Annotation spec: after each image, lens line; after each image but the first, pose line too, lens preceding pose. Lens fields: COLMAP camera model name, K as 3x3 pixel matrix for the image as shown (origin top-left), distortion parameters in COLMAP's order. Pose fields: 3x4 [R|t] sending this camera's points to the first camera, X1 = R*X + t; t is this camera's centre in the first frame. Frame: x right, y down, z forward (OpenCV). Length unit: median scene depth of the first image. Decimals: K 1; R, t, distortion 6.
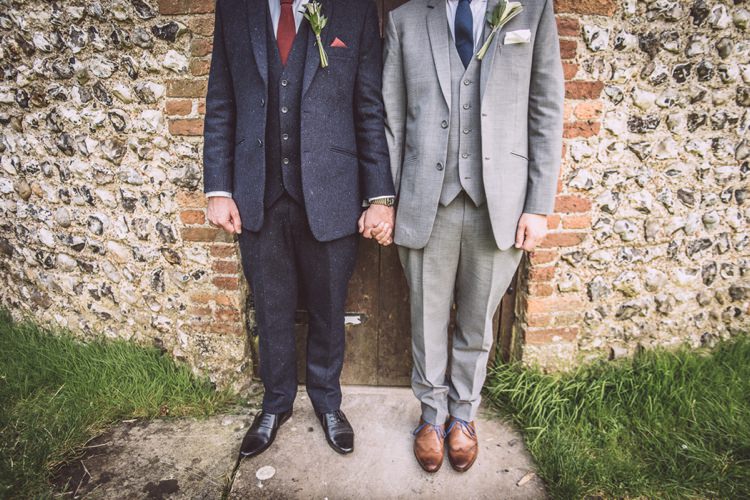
lens RADIAL K [[941.5, 0, 375.0], [0, 941.5, 250.0], [0, 0, 1]] dist [-0.002657, 0.001185]
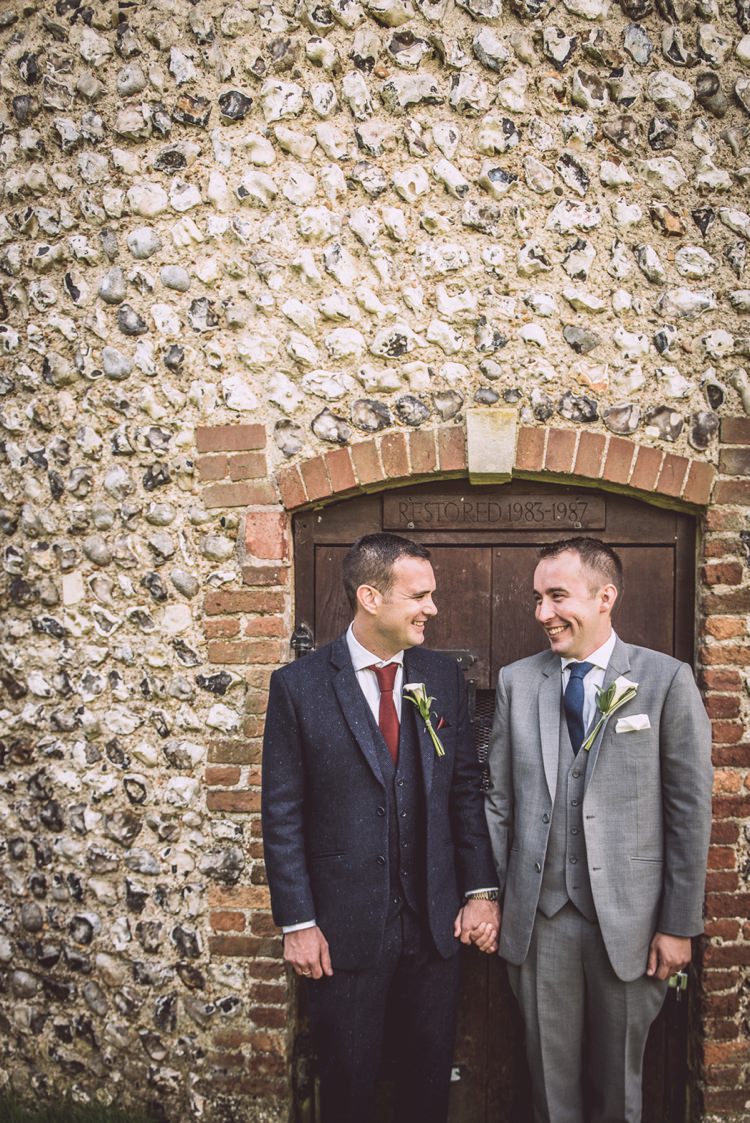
lens RADIAL K [[1409.8, 0, 397.4], [0, 1409.8, 560.7], [0, 0, 1]] dist [-0.002657, 0.001185]
pose [[0.998671, -0.012939, -0.049897, -0.005964], [-0.001210, 0.961832, -0.273637, -0.005115], [0.051533, 0.273334, 0.960538, -0.100945]]
